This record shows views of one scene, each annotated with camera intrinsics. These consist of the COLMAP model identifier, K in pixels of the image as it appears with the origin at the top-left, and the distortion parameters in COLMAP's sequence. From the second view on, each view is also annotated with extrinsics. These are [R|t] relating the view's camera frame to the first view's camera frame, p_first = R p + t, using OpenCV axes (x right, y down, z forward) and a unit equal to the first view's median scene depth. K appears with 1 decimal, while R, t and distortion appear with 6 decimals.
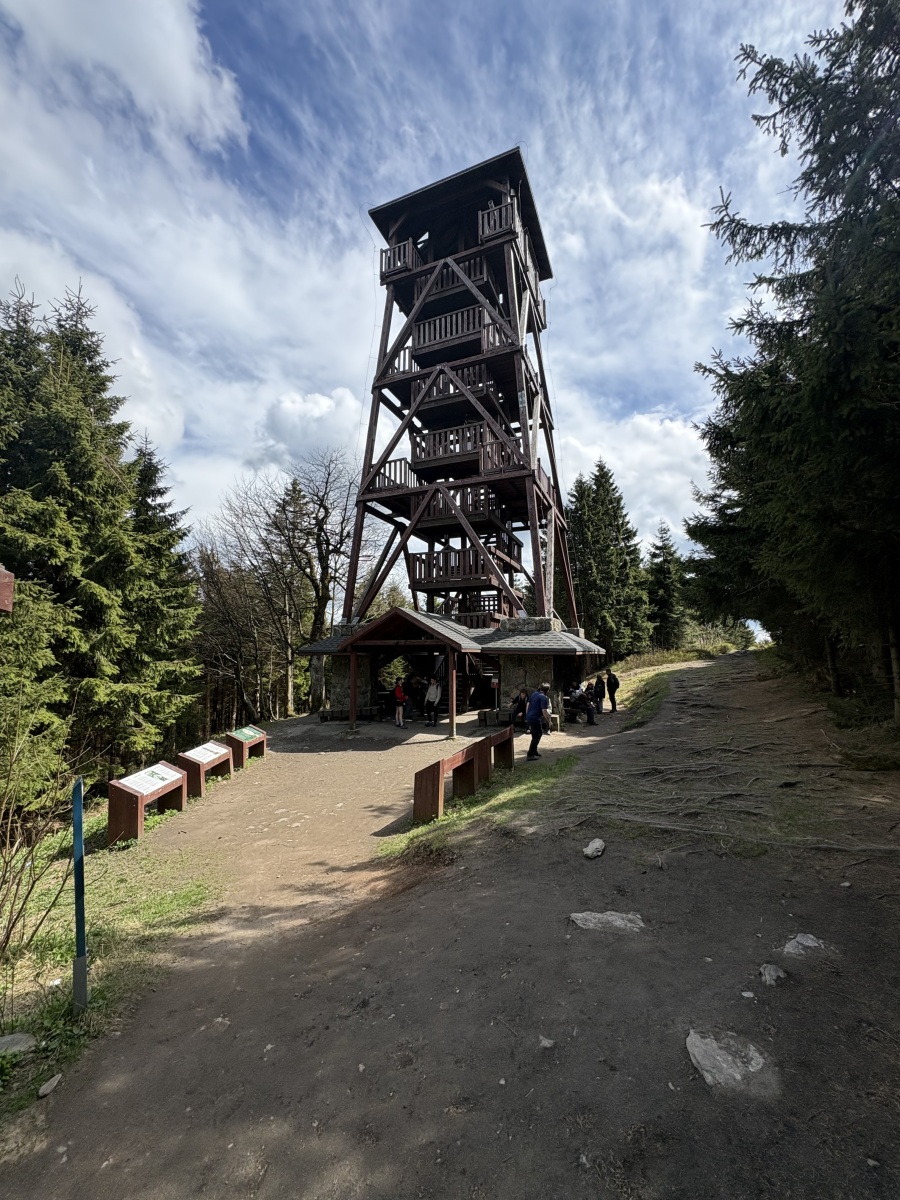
lens RADIAL K [[482.6, 0, 450.0], [0, 482.6, 600.0], [0, 0, 1]] dist [0.009840, 0.000031]
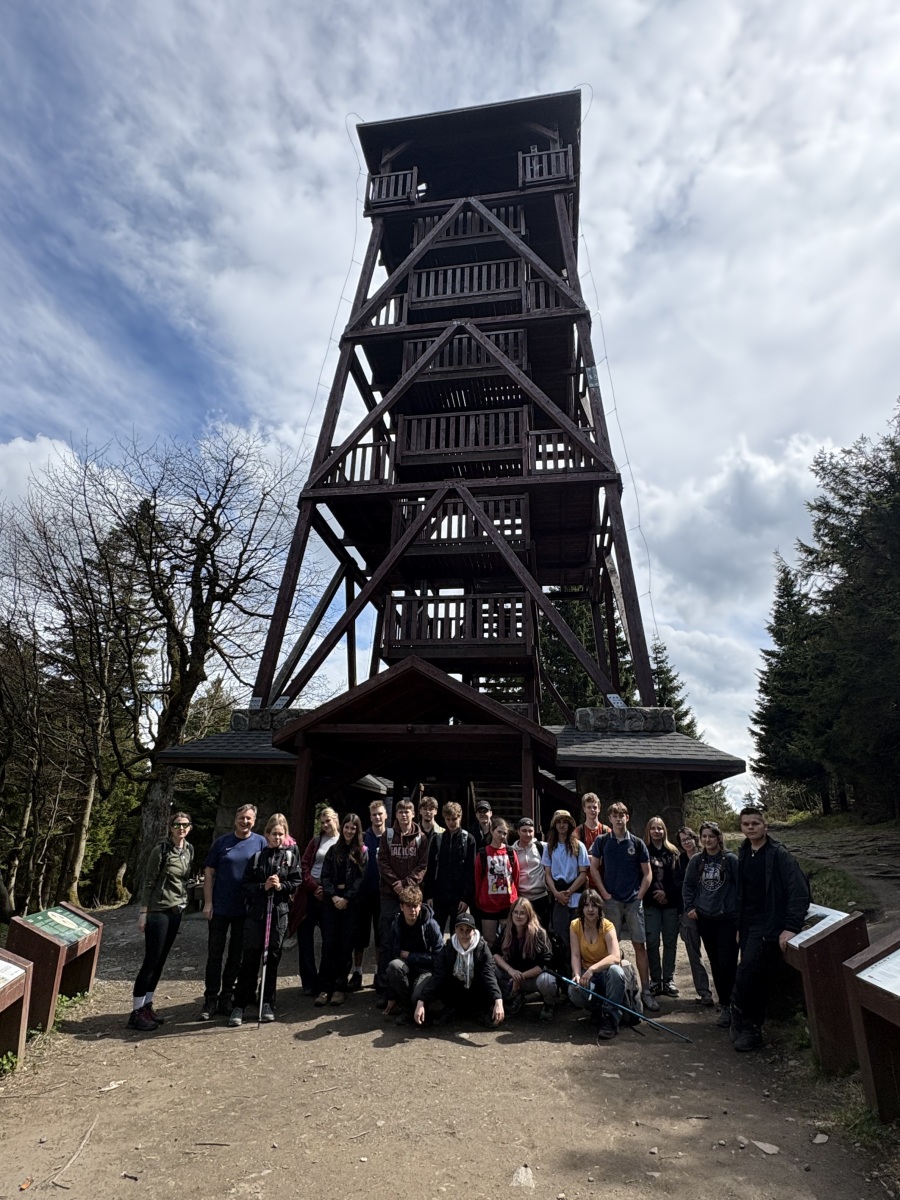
lens RADIAL K [[641.5, 0, 450.0], [0, 641.5, 600.0], [0, 0, 1]] dist [0.003239, -0.001093]
pose [[0.971420, 0.112331, 0.209106, -0.159103], [-0.059183, 0.967734, -0.244924, 0.085316], [-0.229871, 0.225548, 0.946725, 0.252066]]
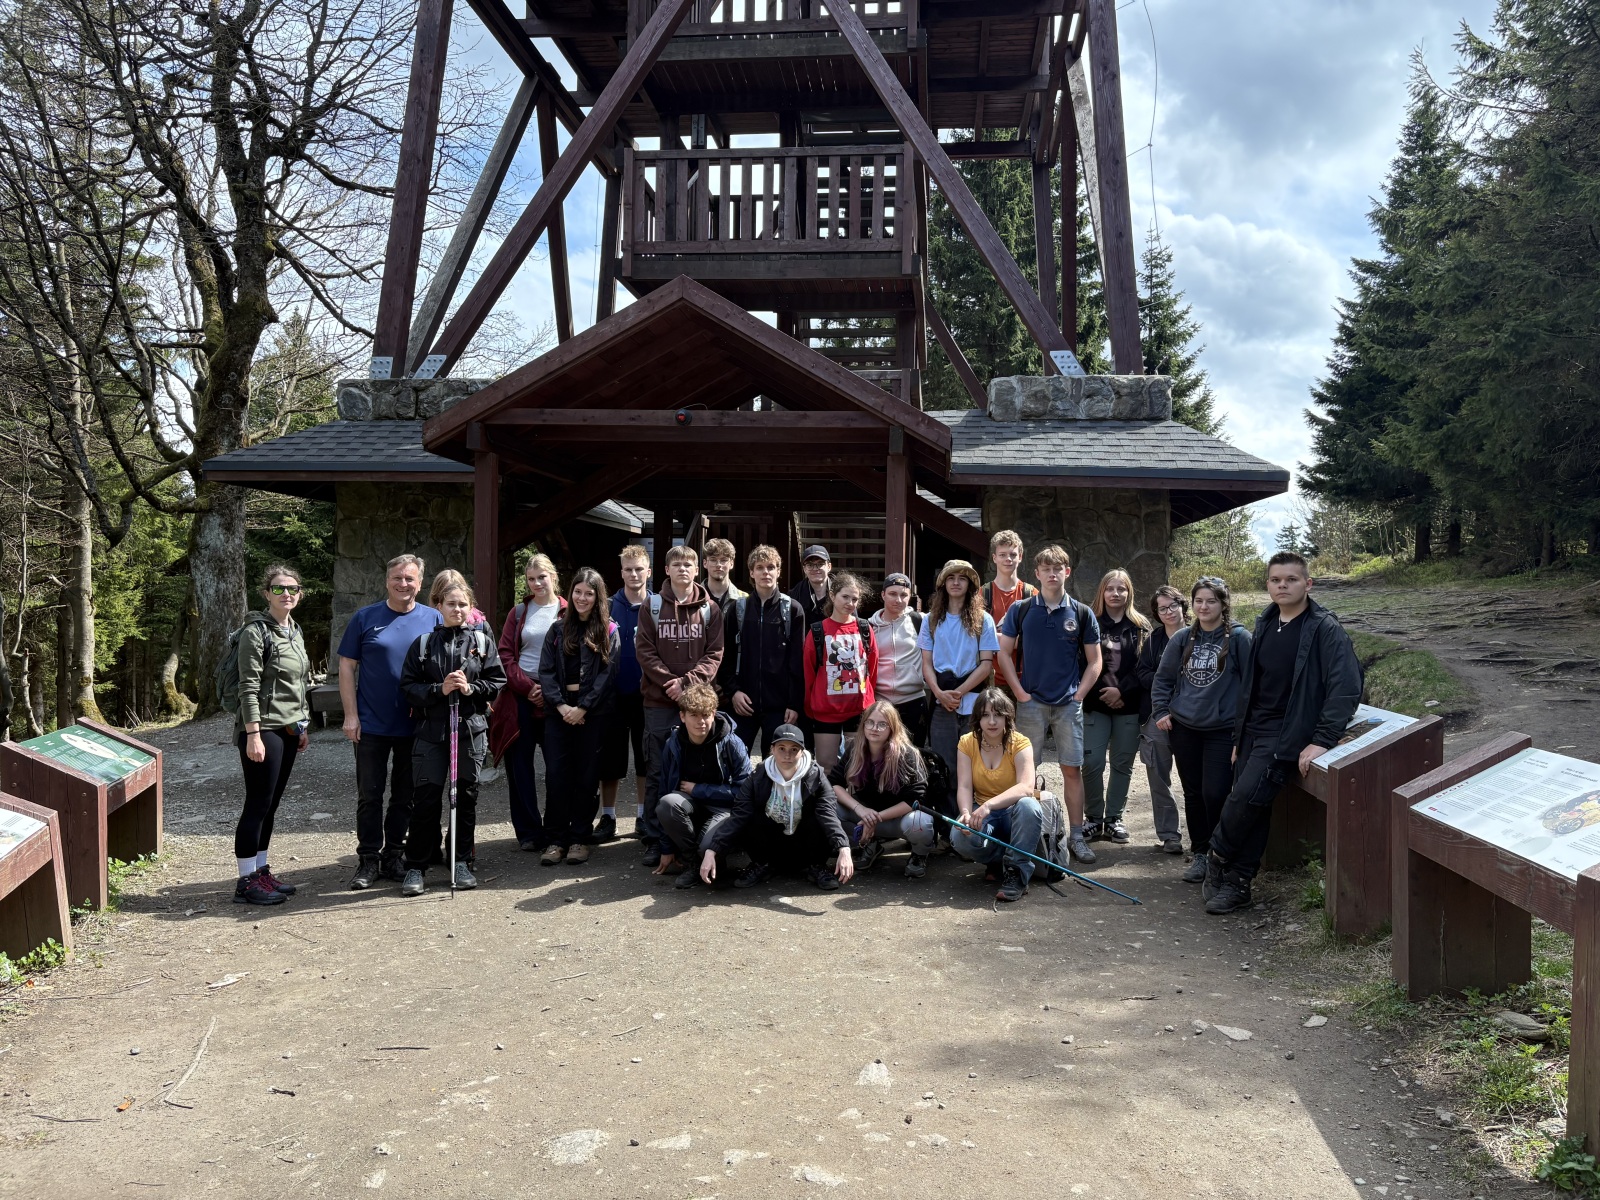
lens RADIAL K [[1215.2, 0, 800.0], [0, 1215.2, 600.0], [0, 0, 1]] dist [0.035573, -0.033136]
pose [[0.962180, 0.024951, 0.271271, -0.161543], [-0.053872, 0.993559, 0.099695, 0.084516], [-0.267036, -0.110538, 0.957326, 0.247053]]
